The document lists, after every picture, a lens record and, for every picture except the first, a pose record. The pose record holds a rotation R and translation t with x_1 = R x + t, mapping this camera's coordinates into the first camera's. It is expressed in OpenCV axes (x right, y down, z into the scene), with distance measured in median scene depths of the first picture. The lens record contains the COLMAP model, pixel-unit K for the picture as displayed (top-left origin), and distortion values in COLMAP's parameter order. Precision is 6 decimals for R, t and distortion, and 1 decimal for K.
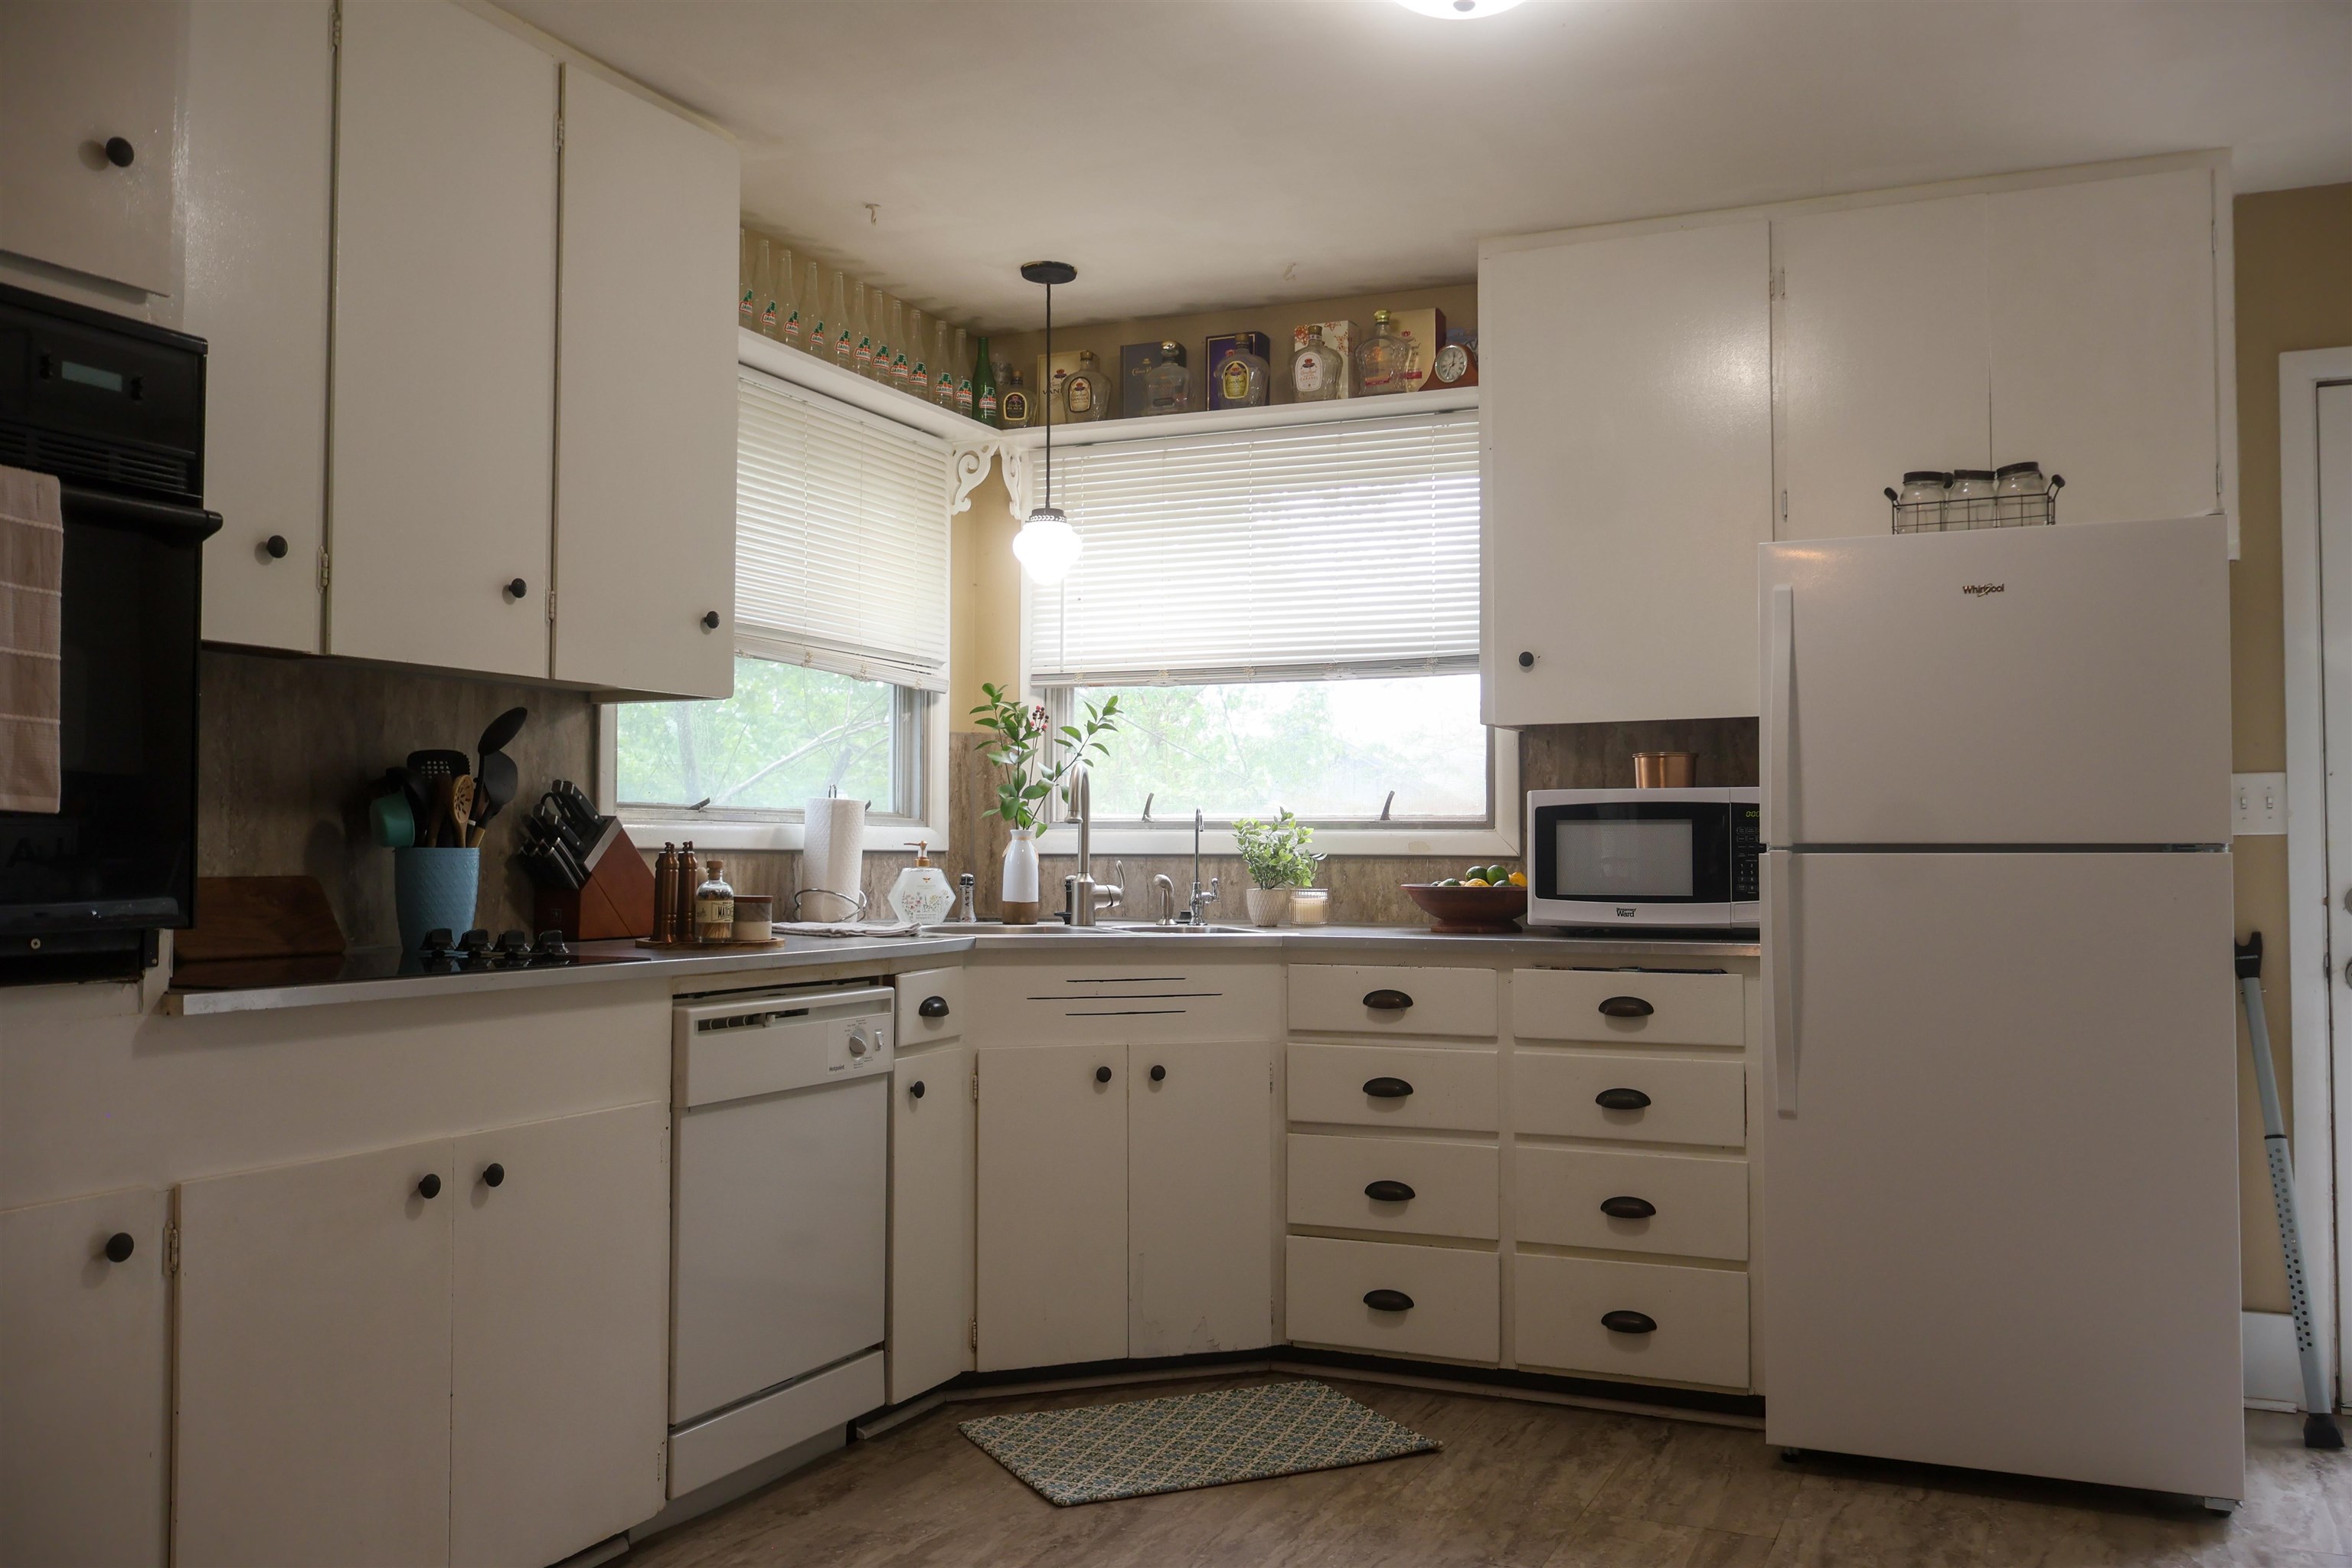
lens RADIAL K [[1996.5, 0, 1176.0], [0, 1996.5, 784.0], [0, 0, 1]] dist [-0.009511, -0.012429]
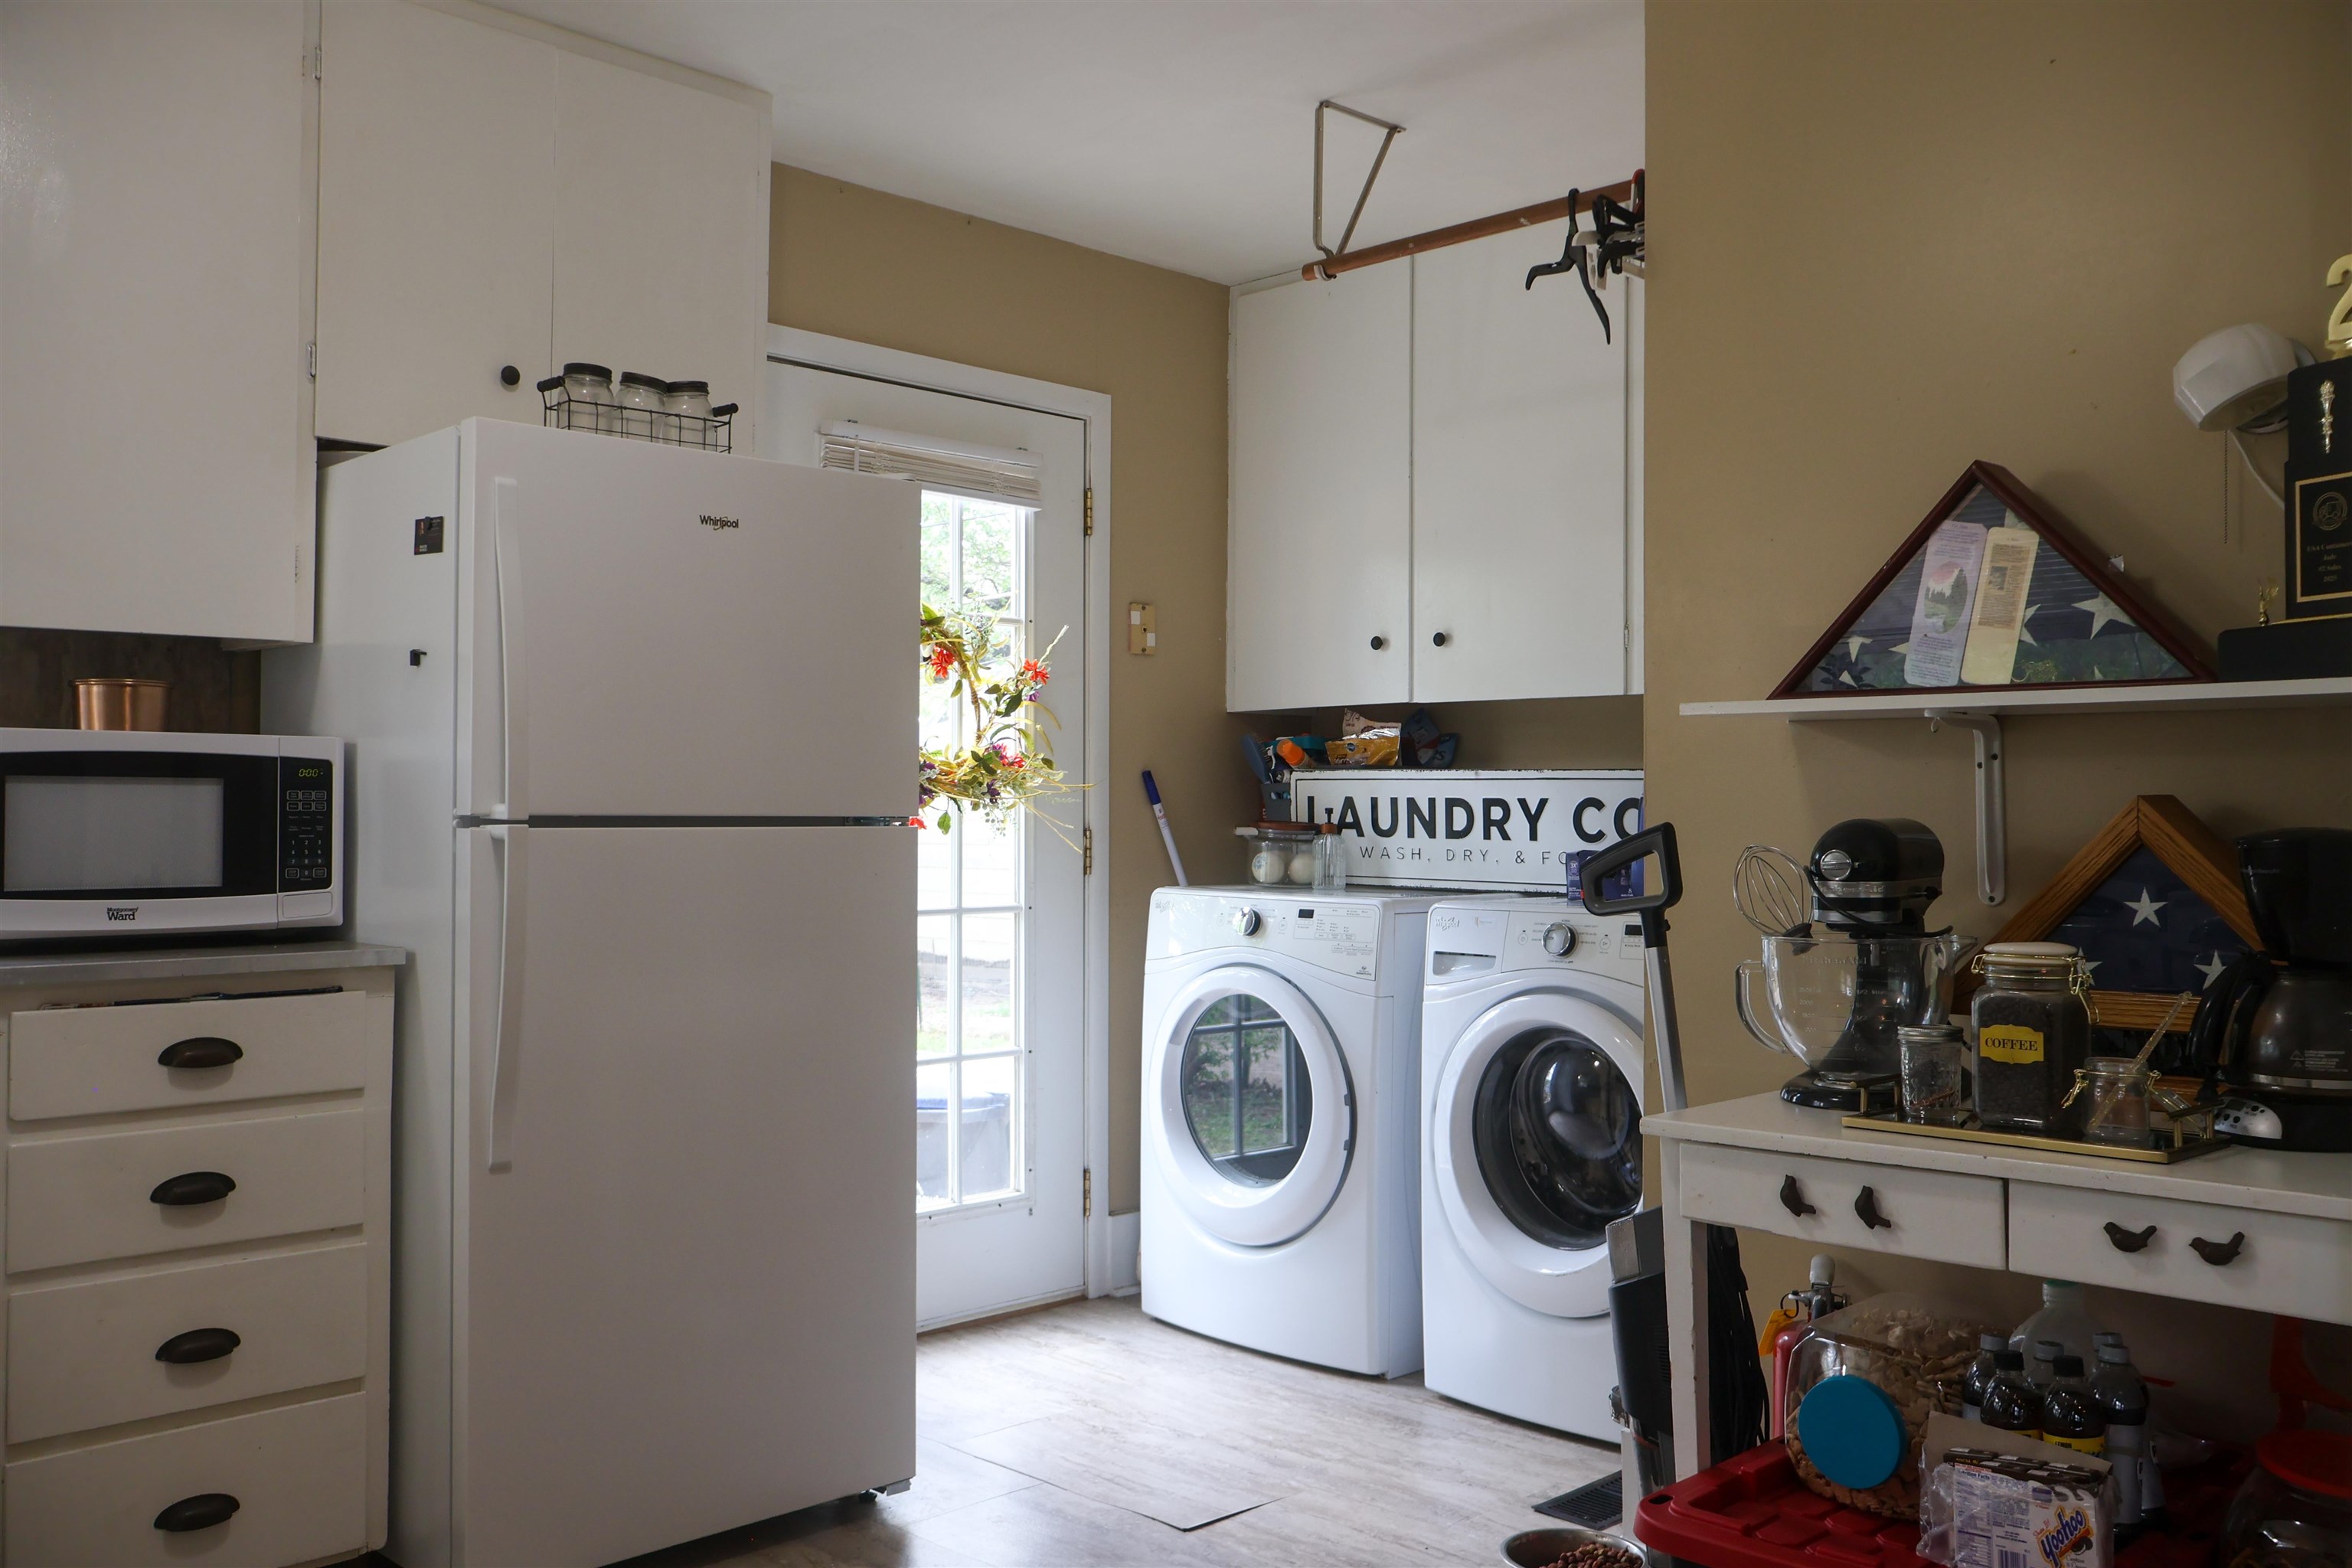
lens RADIAL K [[1996.5, 0, 1176.0], [0, 1996.5, 784.0], [0, 0, 1]] dist [-0.009511, -0.012429]
pose [[0.346855, 0.014145, 0.937812, -0.295952], [-0.037050, 0.999312, -0.001369, 0.008424], [-0.937187, -0.034271, 0.347141, 0.451924]]
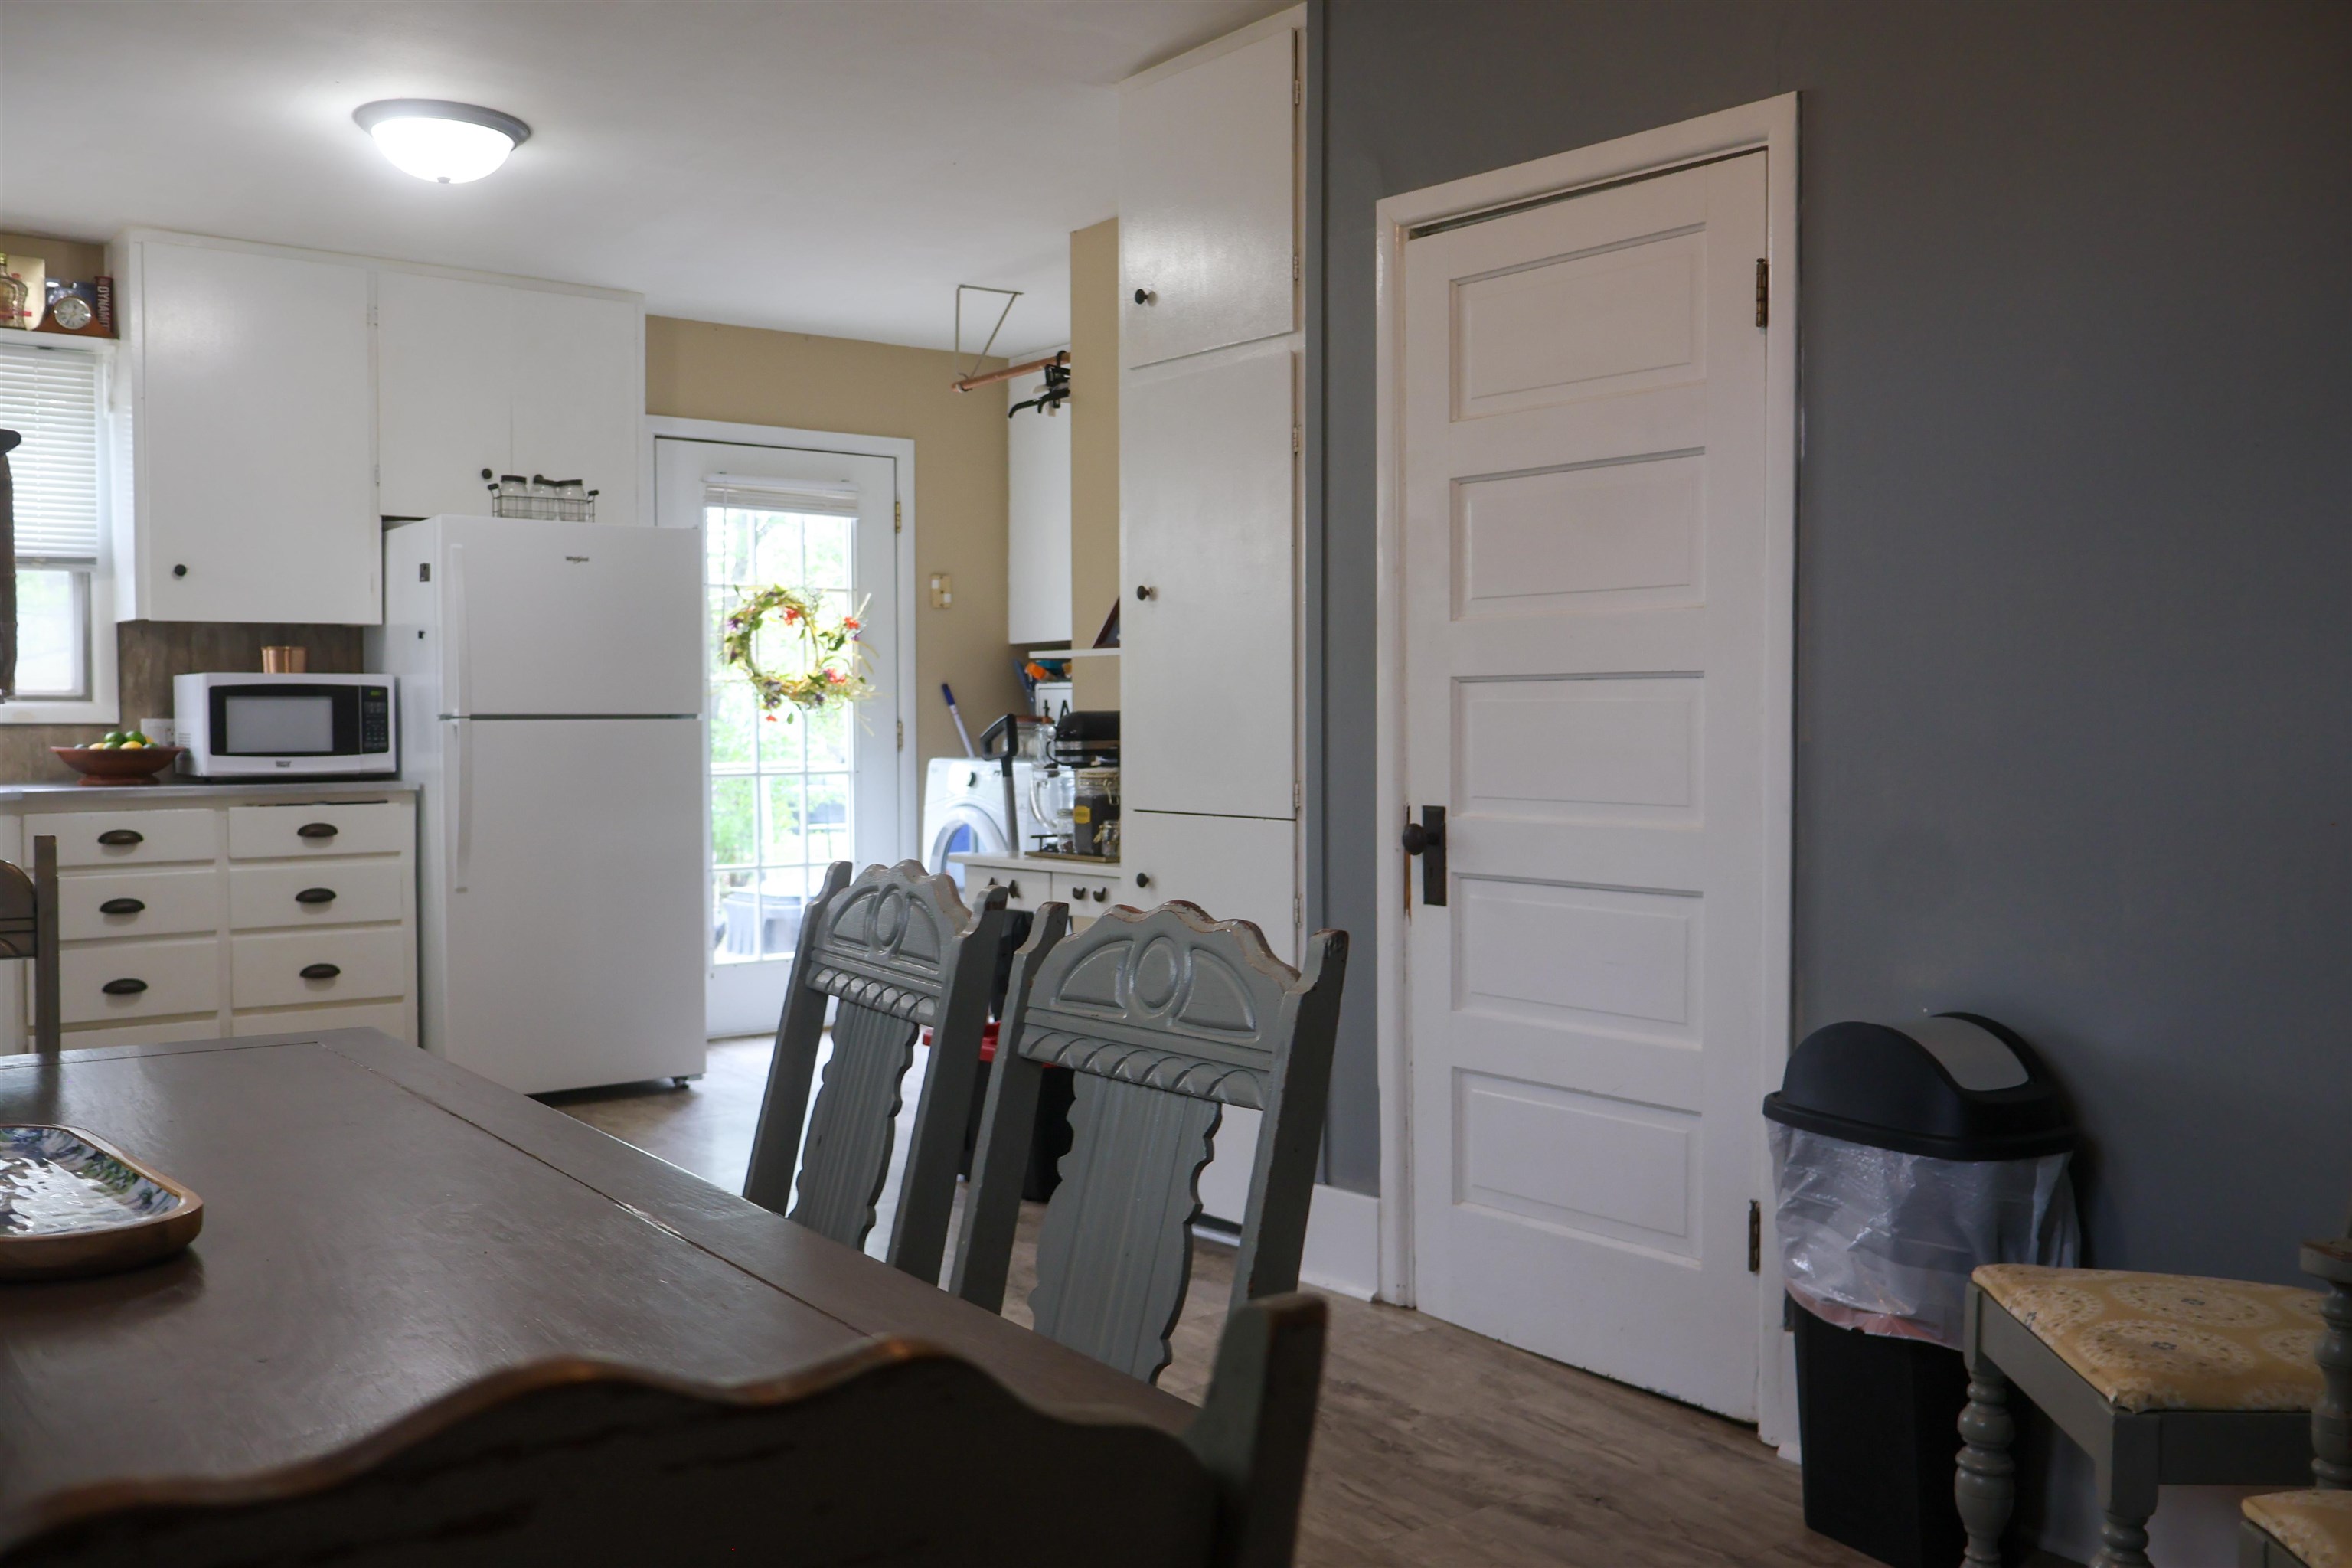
lens RADIAL K [[2056.8, 0, 1176.0], [0, 2056.8, 784.0], [0, 0, 1]] dist [-0.007605, 0.000537]
pose [[0.476346, -0.032195, 0.878668, -0.752808], [-0.027120, 0.998316, 0.051282, -0.011536], [-0.878839, -0.048257, 0.474671, -0.216318]]
